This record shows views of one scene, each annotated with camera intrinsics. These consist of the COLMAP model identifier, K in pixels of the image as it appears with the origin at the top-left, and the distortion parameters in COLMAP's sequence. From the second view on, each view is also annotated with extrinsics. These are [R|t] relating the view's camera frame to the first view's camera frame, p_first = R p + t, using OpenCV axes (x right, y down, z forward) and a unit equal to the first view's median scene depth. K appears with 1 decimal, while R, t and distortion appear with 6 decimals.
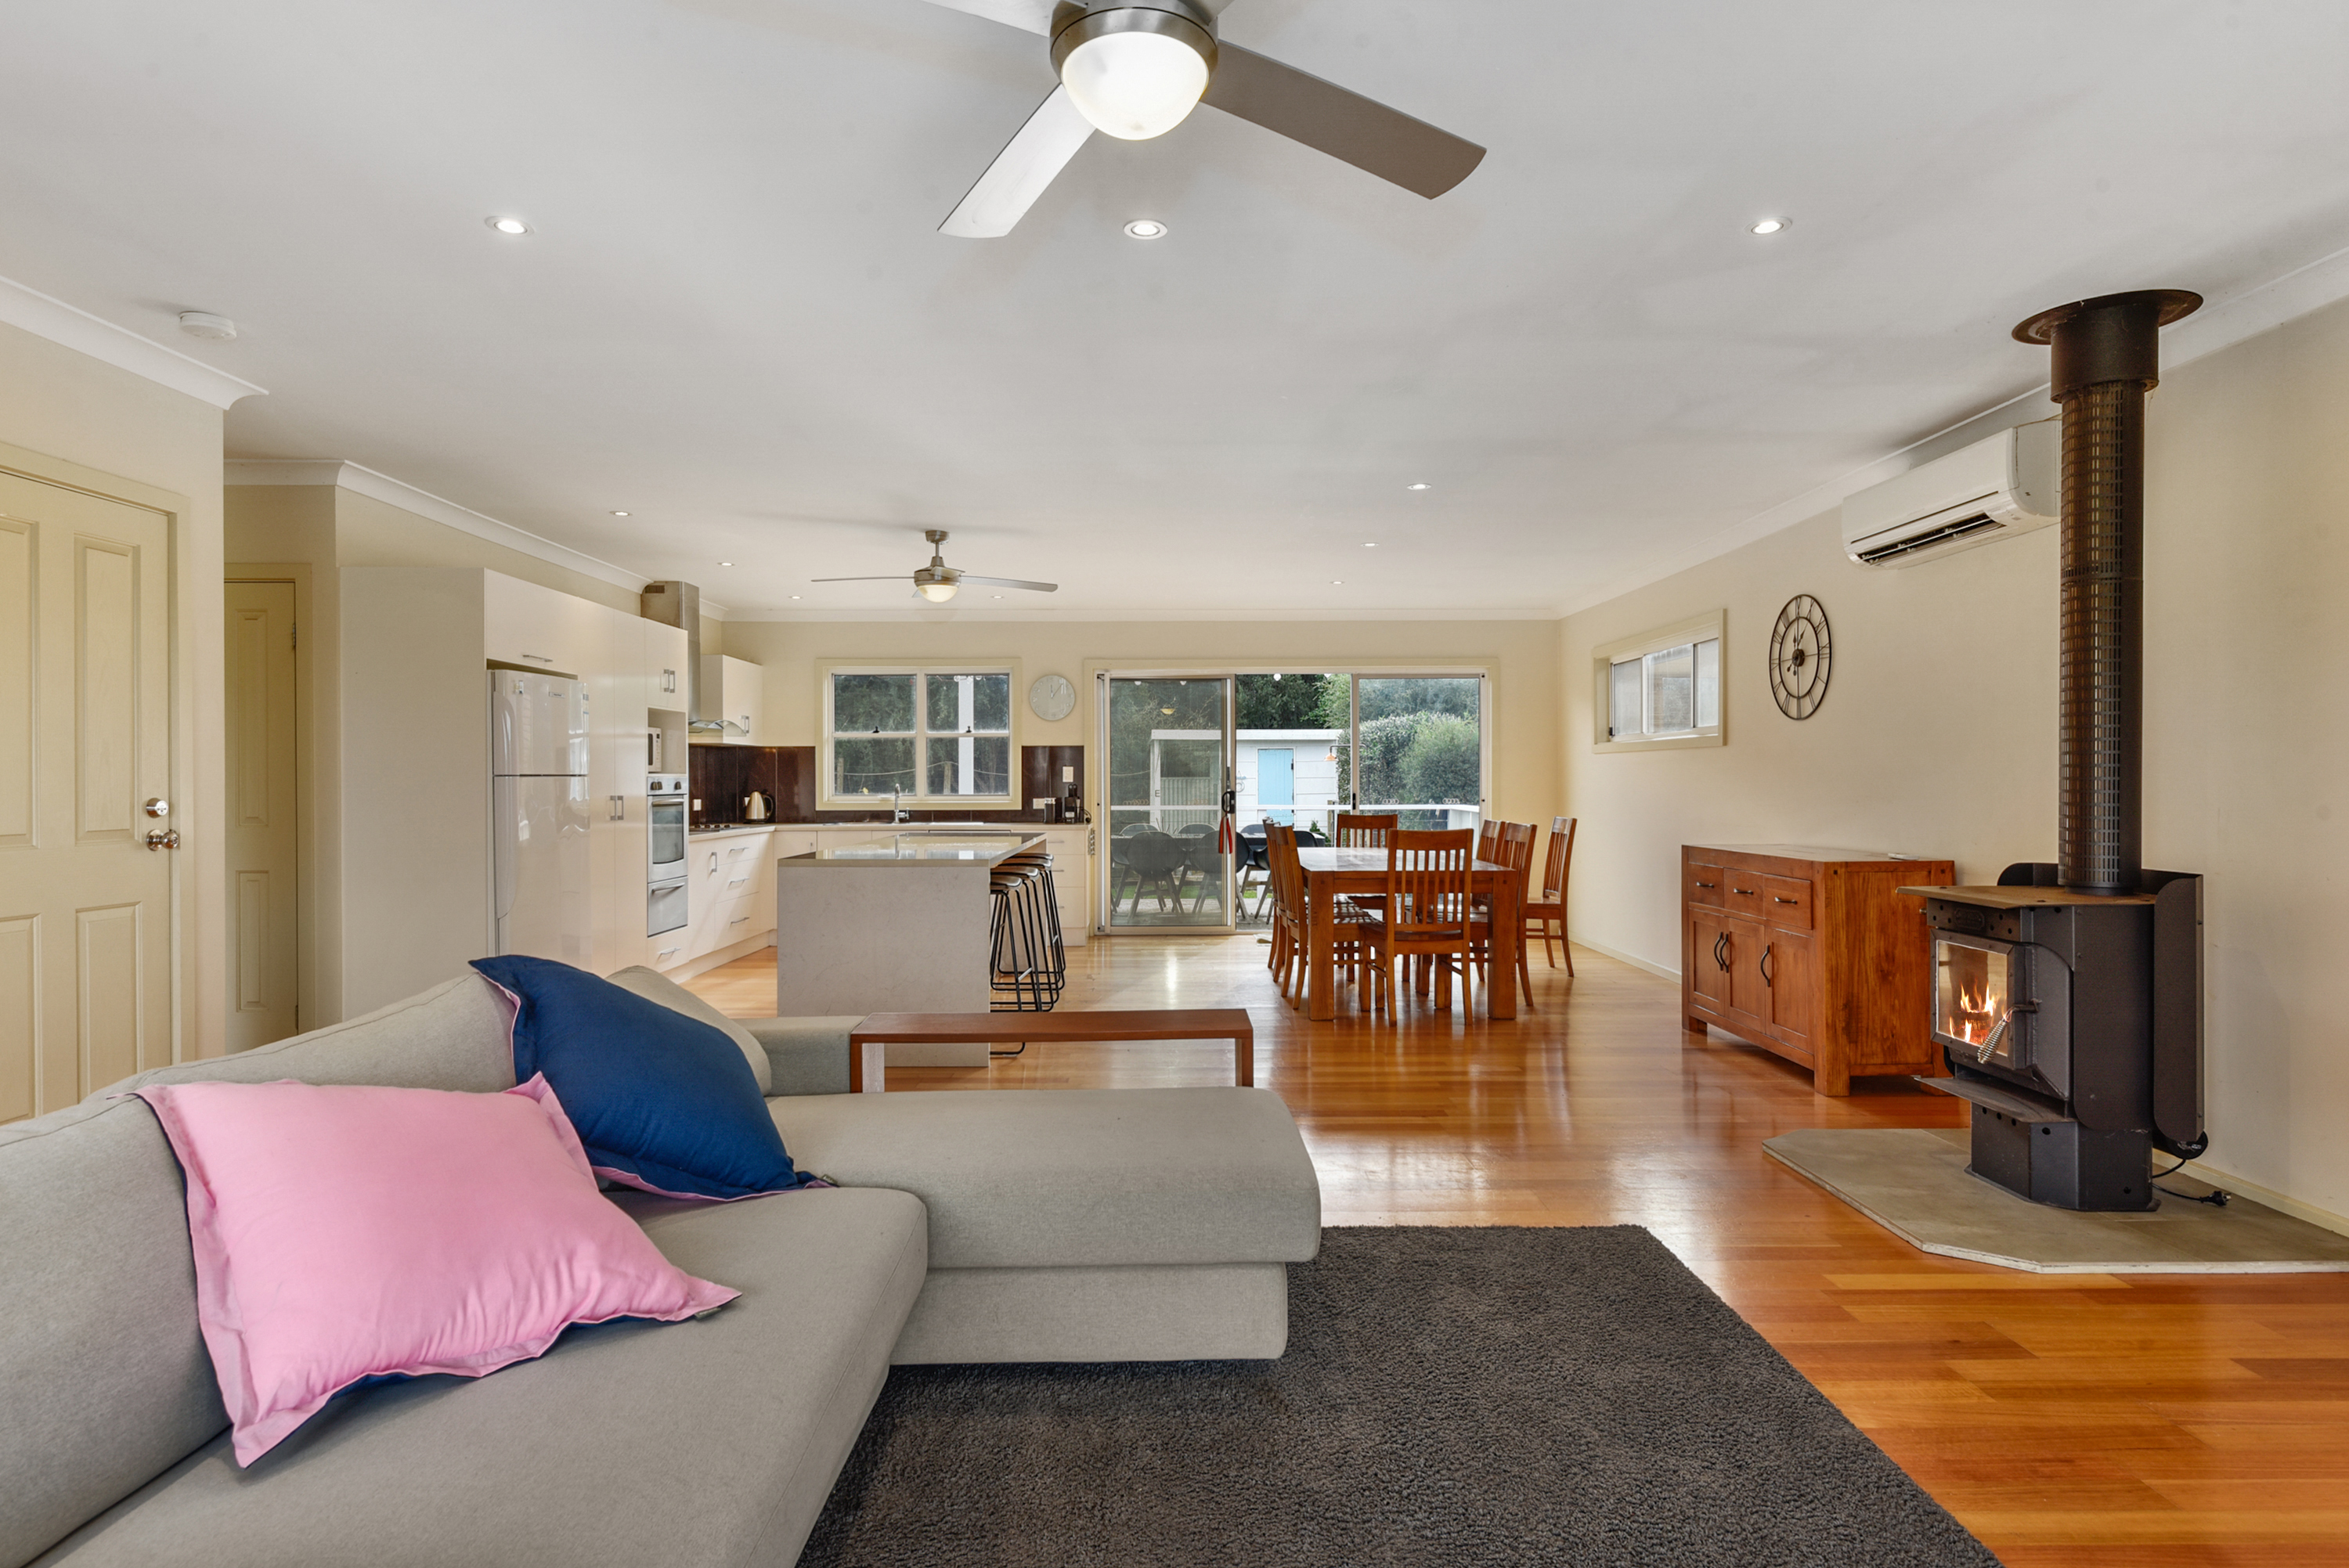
lens RADIAL K [[1292.1, 0, 1176.5], [0, 1292.1, 783.4], [0, 0, 1]] dist [0.002177, 0.000026]
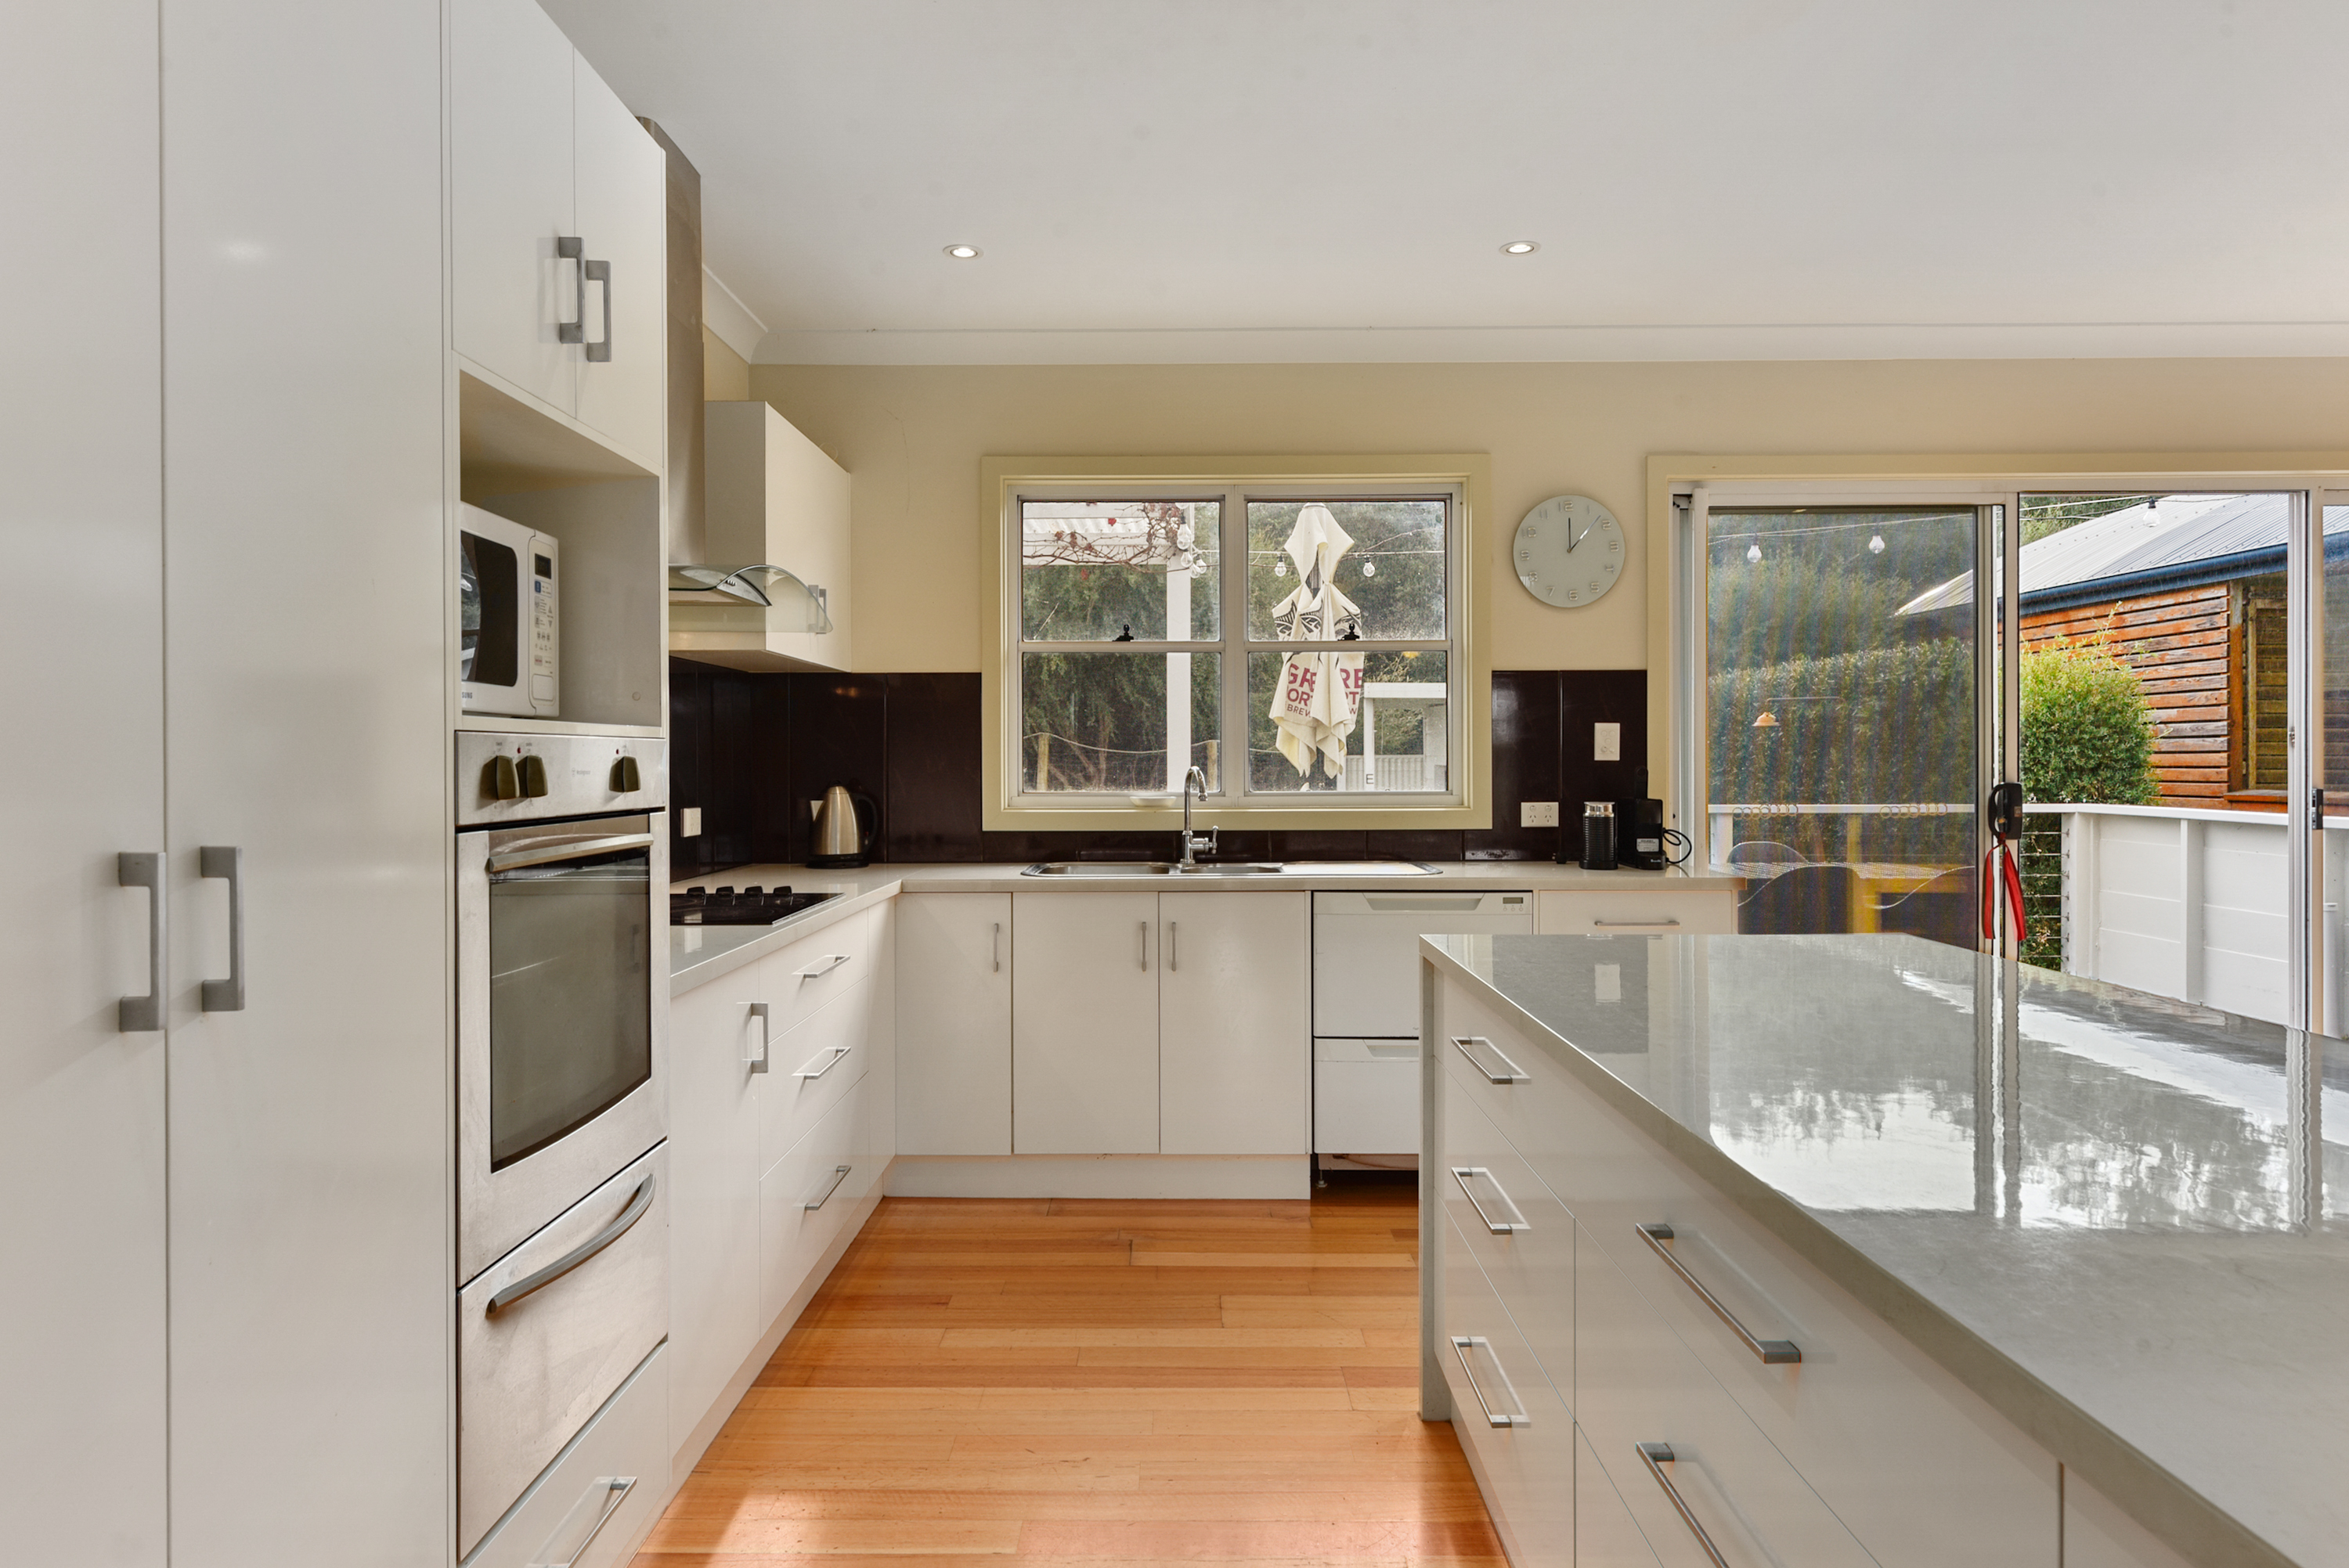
lens RADIAL K [[1389.2, 0, 1174.5], [0, 1389.2, 777.0], [0, 0, 1]] dist [-0.000149, -0.000119]
pose [[0.999954, -0.000040, -0.009637, -0.218696], [0.000133, 0.999953, 0.009648, -0.000364], [0.009636, -0.009649, 0.999907, 0.577189]]
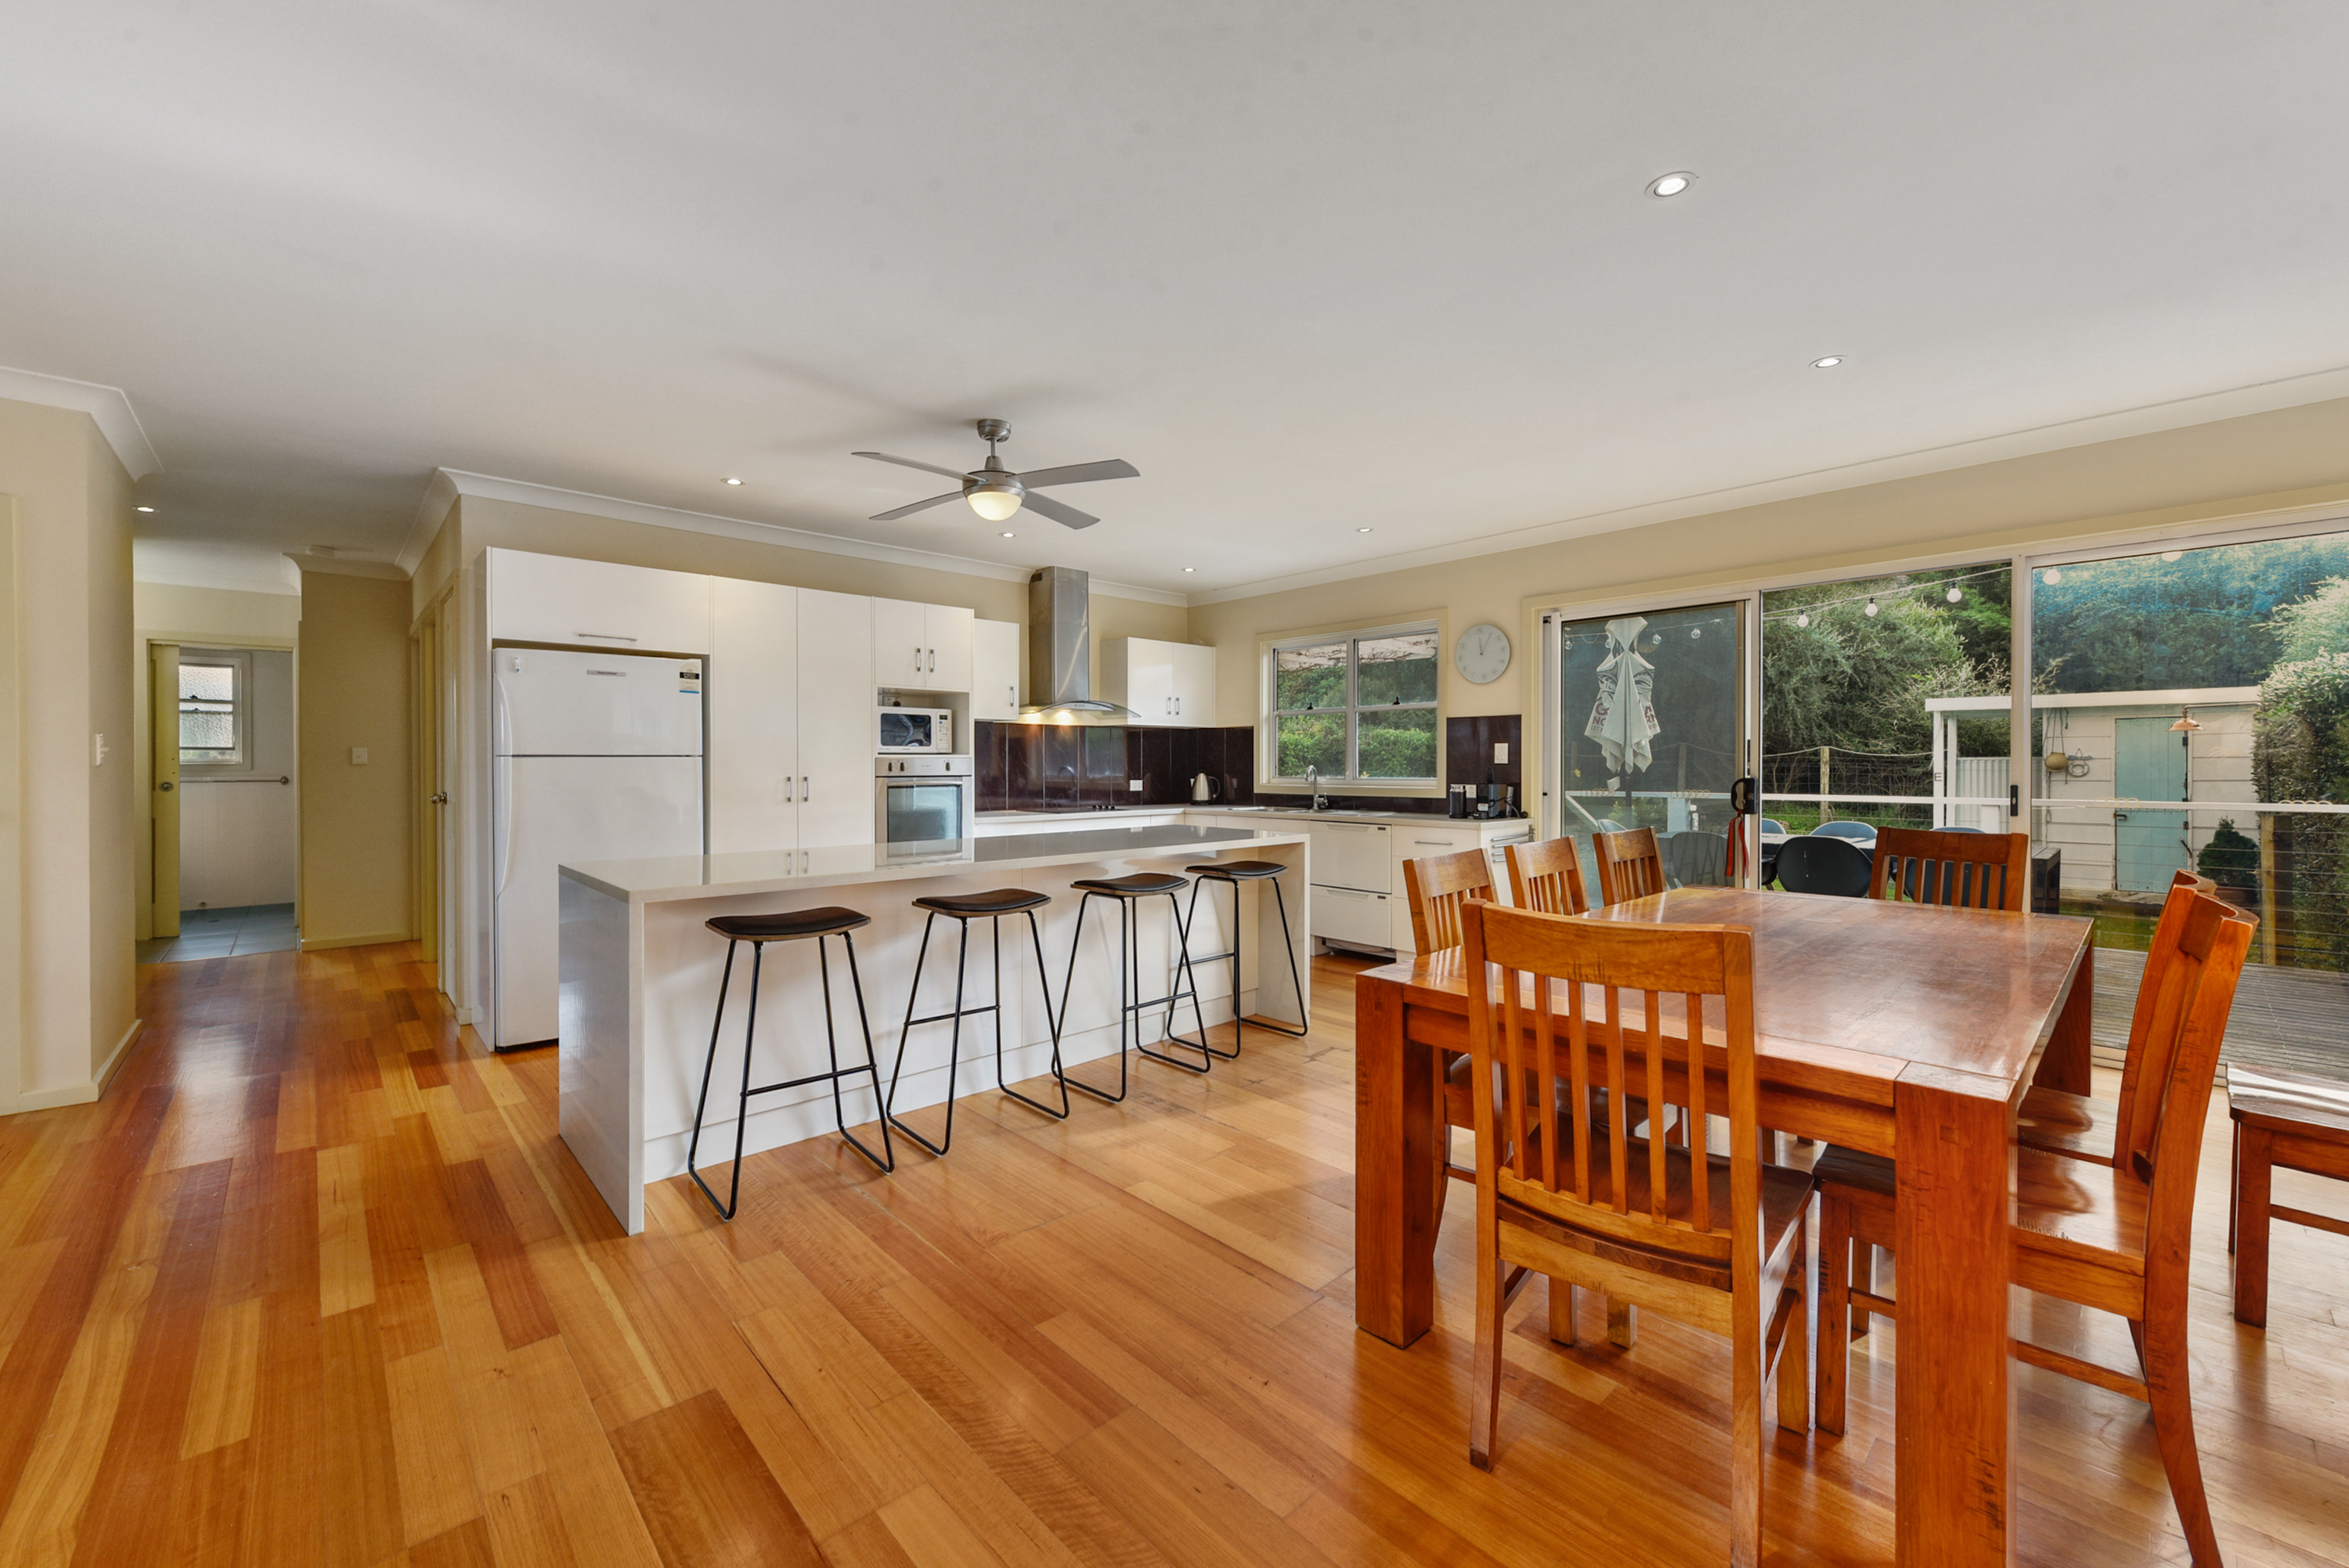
lens RADIAL K [[932.8, 0, 1183.4], [0, 932.8, 781.6], [0, 0, 1]] dist [0.009035, 0.000156]
pose [[0.684279, 0.014046, -0.729085, 0.194207], [-0.001990, 0.999847, 0.017394, 0.000311], [0.729218, -0.010452, 0.684202, 0.493757]]
